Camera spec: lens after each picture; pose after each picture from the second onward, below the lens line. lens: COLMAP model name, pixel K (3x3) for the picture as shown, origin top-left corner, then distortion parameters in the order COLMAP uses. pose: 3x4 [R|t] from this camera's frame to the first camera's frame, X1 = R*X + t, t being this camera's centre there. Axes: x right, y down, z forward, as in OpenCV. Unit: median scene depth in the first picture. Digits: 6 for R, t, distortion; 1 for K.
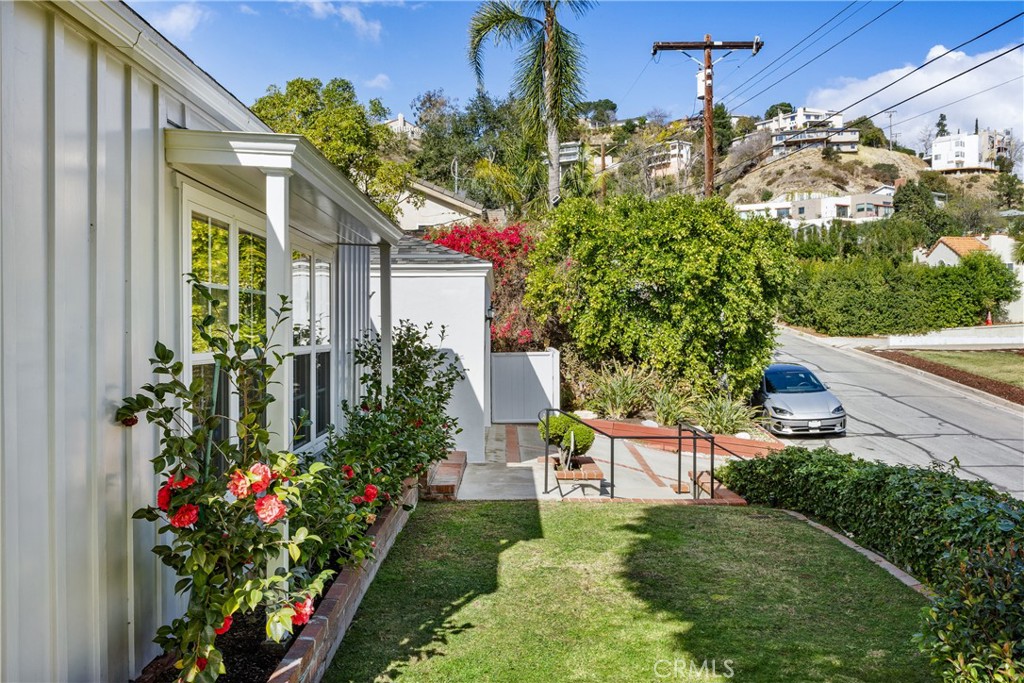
lens RADIAL K [[442.0, 0, 508.7], [0, 442.0, 339.6], [0, 0, 1]] dist [0.000250, -0.000022]
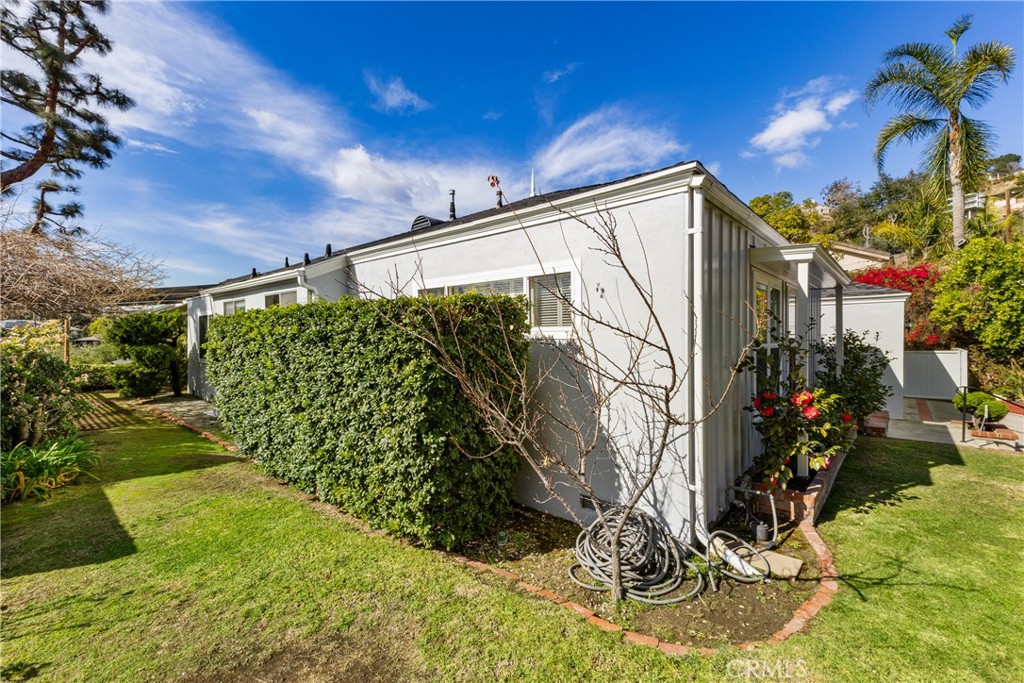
lens RADIAL K [[398.8, 0, 514.6], [0, 398.8, 344.2], [0, 0, 1]] dist [0.000054, -0.000206]
pose [[0.825735, 0.008679, -0.563991, -0.360685], [-0.019702, 0.999715, -0.013461, 0.051570], [0.563714, 0.022227, 0.825671, -0.869340]]
